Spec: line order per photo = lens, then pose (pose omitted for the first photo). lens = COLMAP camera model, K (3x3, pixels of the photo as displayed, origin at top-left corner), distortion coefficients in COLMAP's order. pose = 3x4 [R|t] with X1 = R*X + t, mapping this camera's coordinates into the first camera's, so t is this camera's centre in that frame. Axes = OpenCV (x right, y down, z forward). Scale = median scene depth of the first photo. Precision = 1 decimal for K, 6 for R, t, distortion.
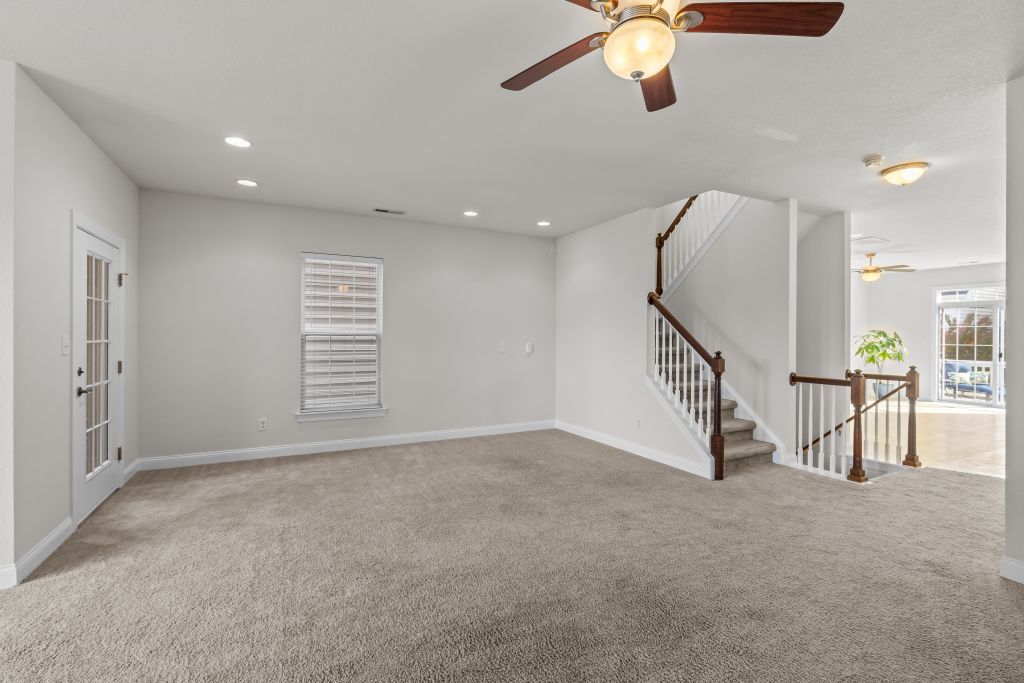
lens RADIAL K [[461.4, 0, 514.2], [0, 461.4, 336.4], [0, 0, 1]] dist [0.008007, -0.002019]
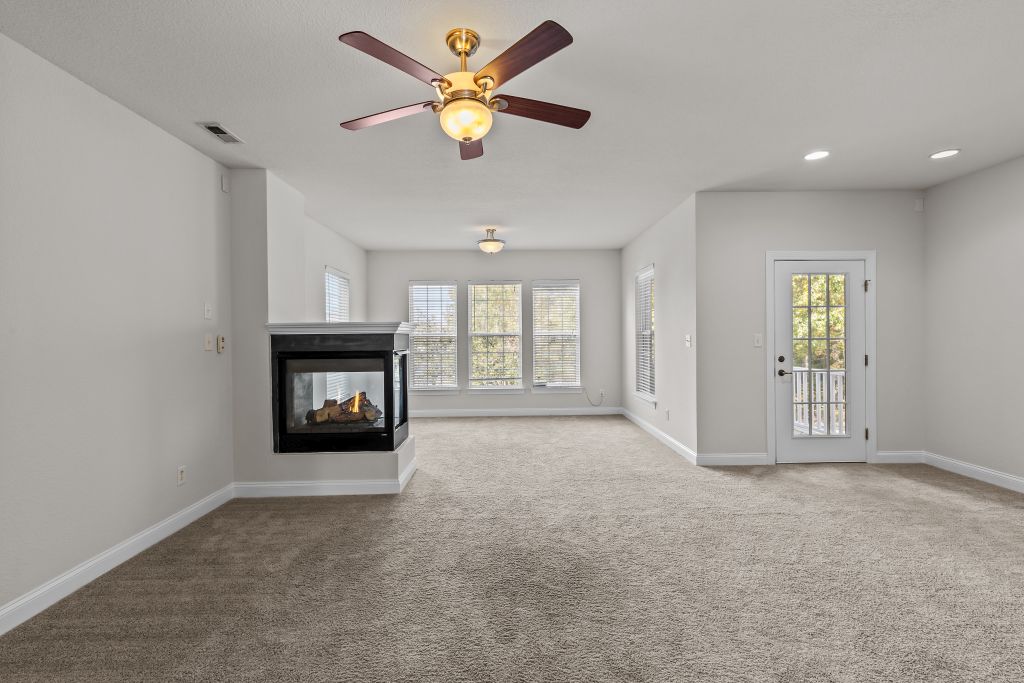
lens RADIAL K [[461.4, 0, 515.6], [0, 461.4, 337.7], [0, 0, 1]] dist [0.008007, -0.002019]
pose [[-0.446286, 0.003095, -0.894885, 0.452341], [0.008130, 0.999967, -0.000596, 0.002024], [0.894853, -0.007542, -0.446296, 0.553989]]
